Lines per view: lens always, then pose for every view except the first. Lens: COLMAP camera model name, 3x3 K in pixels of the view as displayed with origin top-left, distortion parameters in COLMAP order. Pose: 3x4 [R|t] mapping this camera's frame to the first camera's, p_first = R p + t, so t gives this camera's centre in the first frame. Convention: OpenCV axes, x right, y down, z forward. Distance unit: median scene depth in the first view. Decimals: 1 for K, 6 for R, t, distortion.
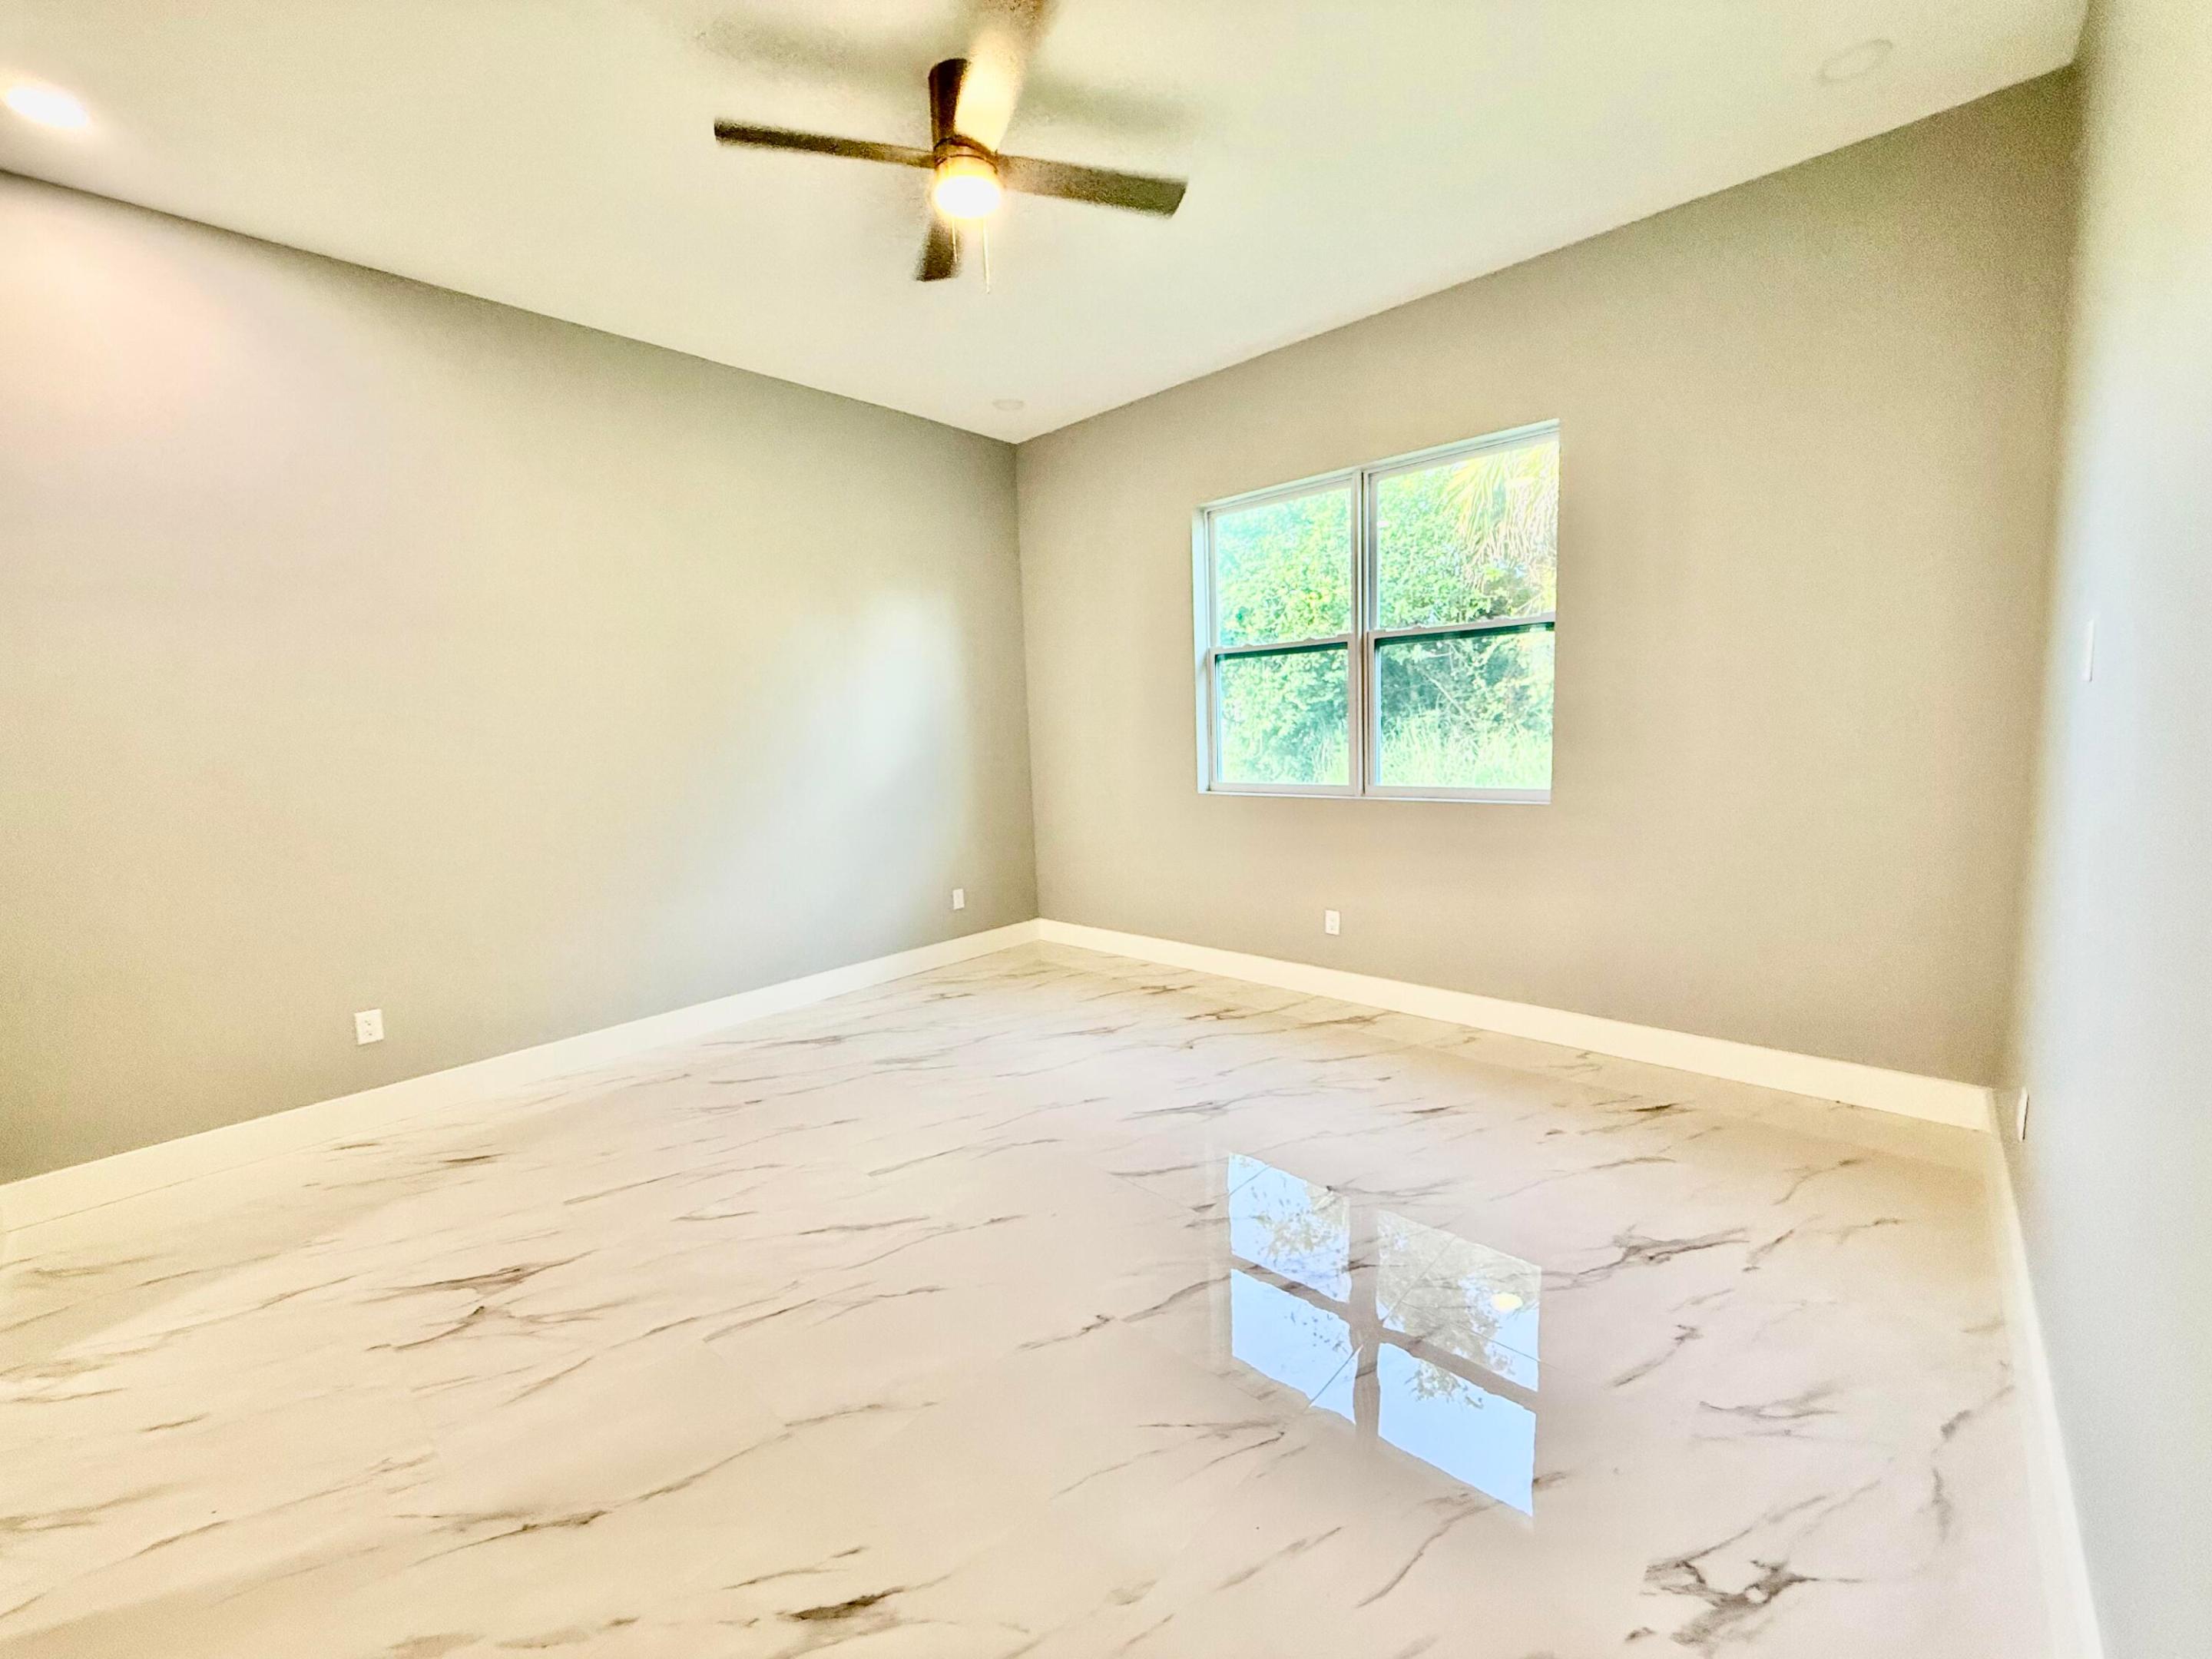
lens RADIAL K [[894.3, 0, 1104.5], [0, 894.3, 840.8], [0, 0, 1]] dist [0.001146, 0.000164]
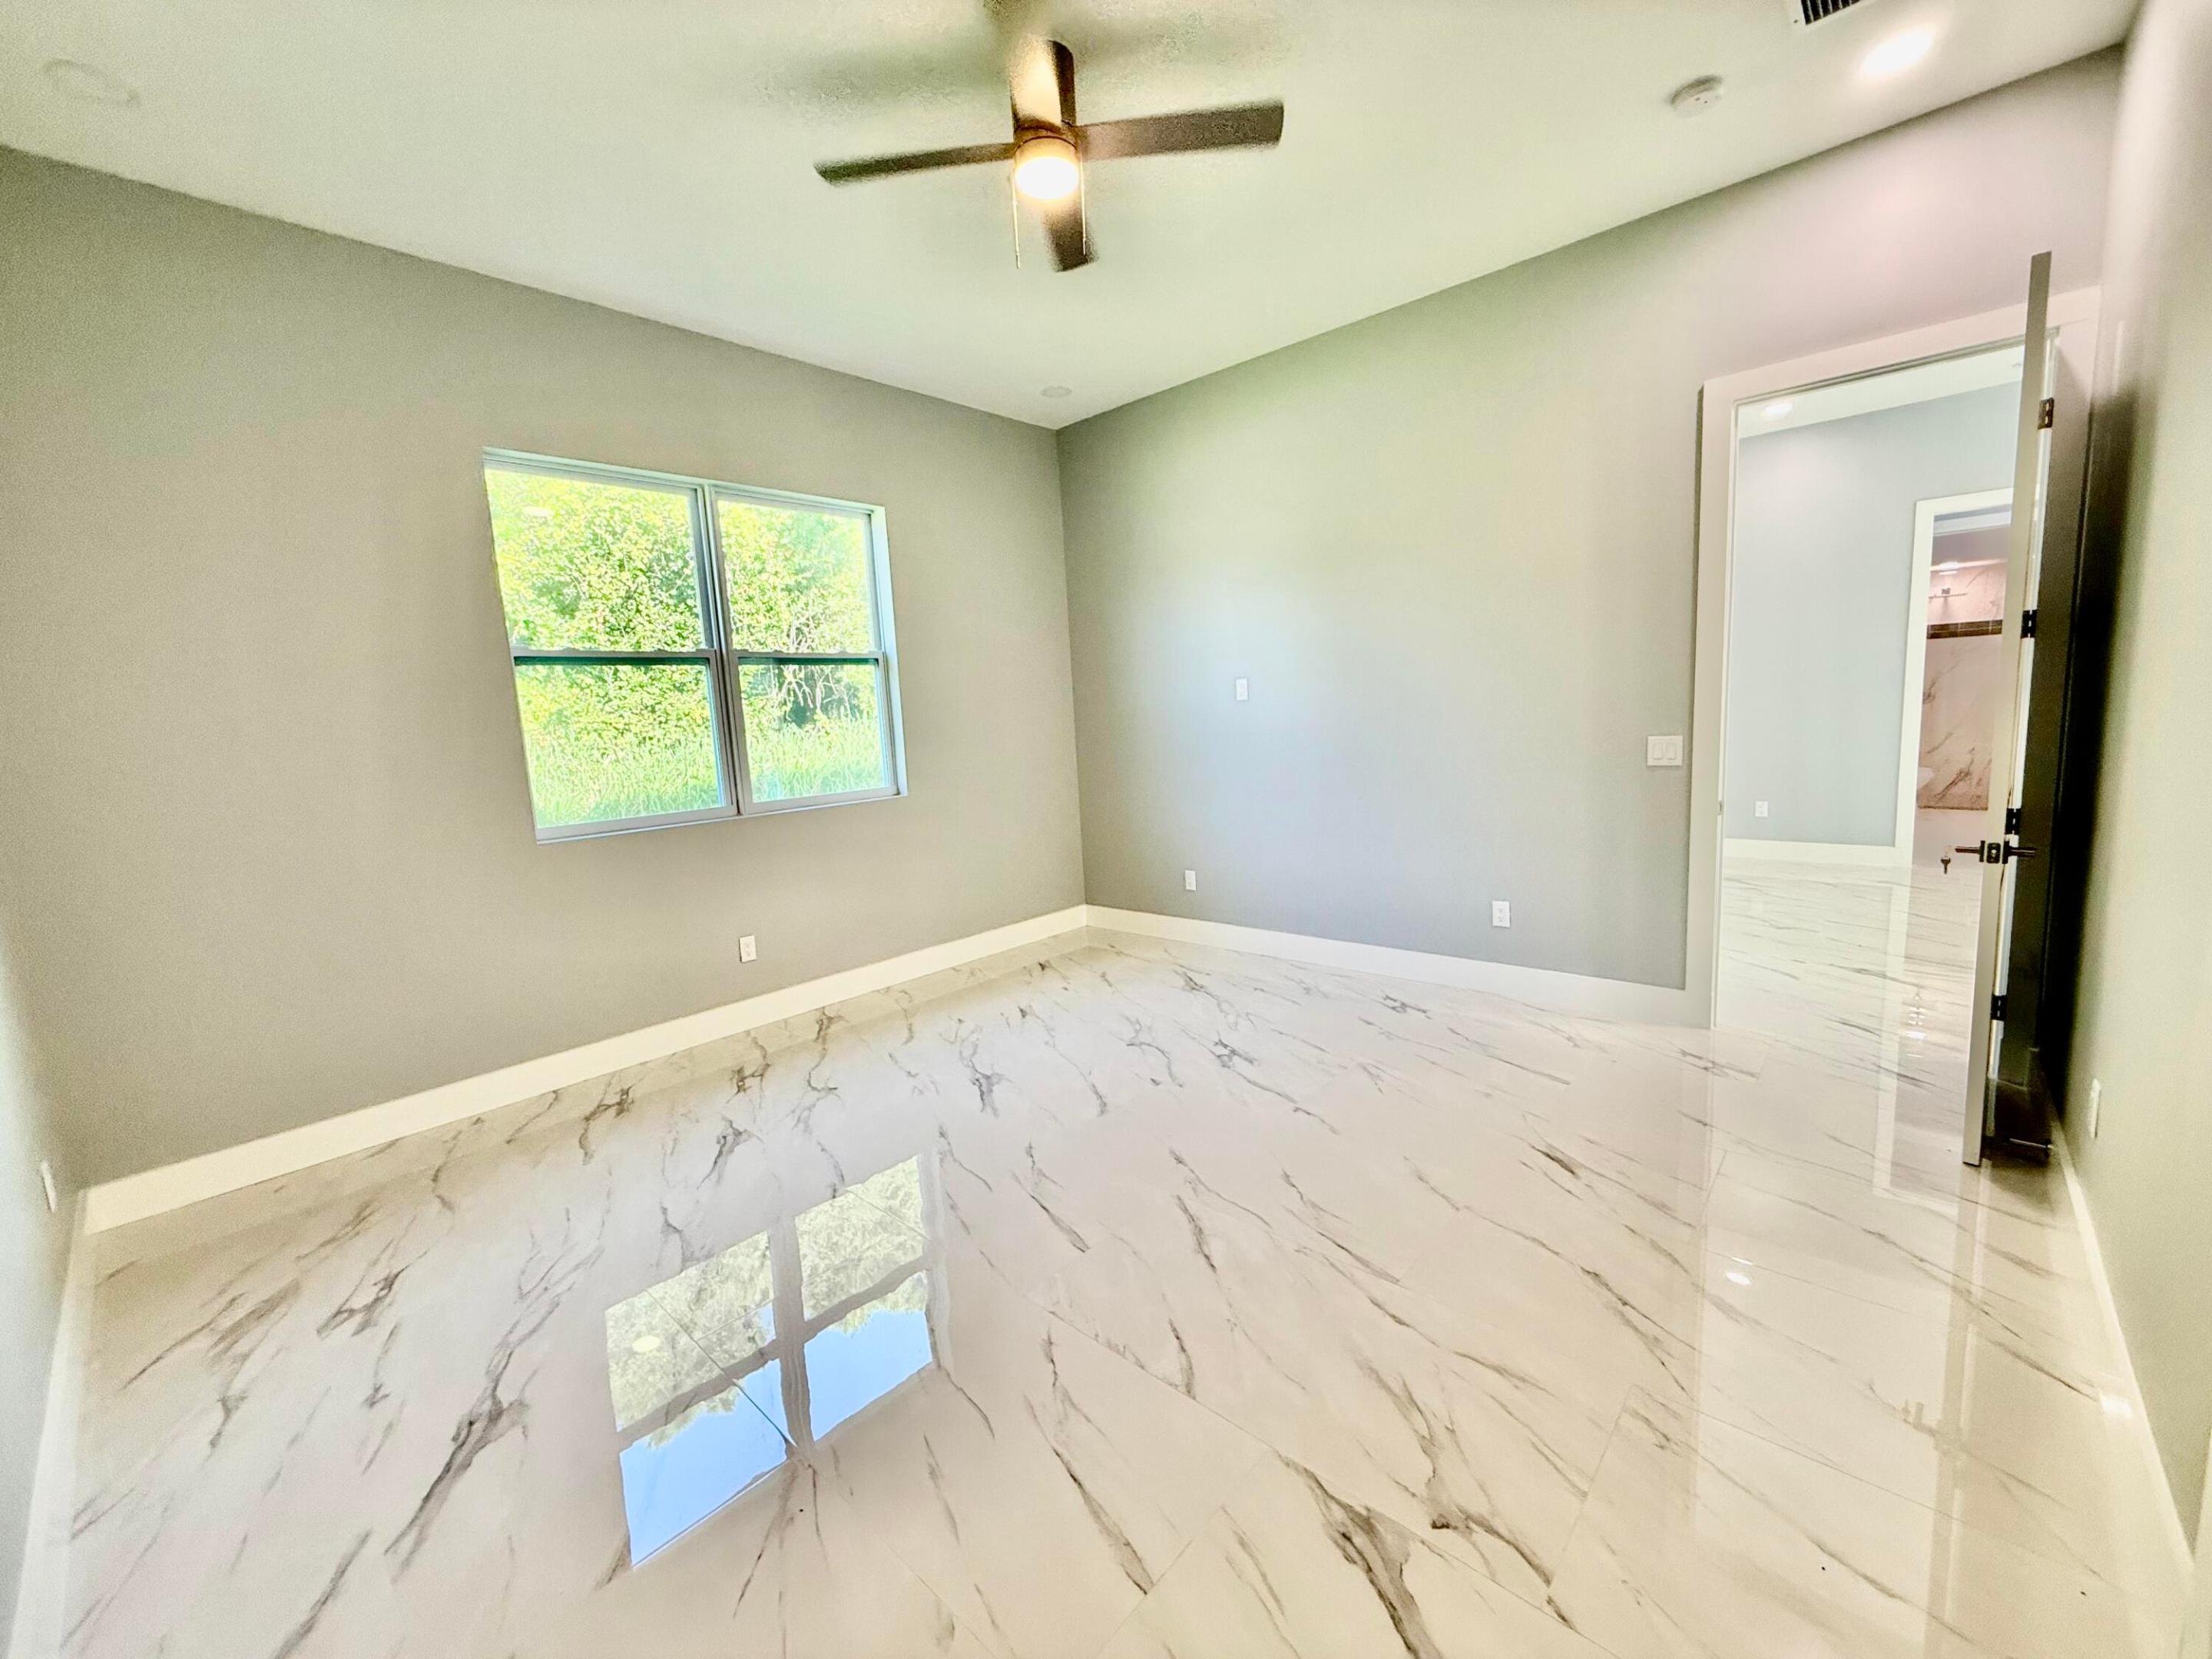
lens RADIAL K [[888.4, 0, 1106.0], [0, 888.4, 829.5], [0, 0, 1]] dist [0.000677, 0.000148]
pose [[-0.011093, -0.096738, 0.995248, -0.817601], [0.189000, 0.977166, 0.097087, -0.063125], [-0.981914, 0.189179, 0.007443, 0.711663]]
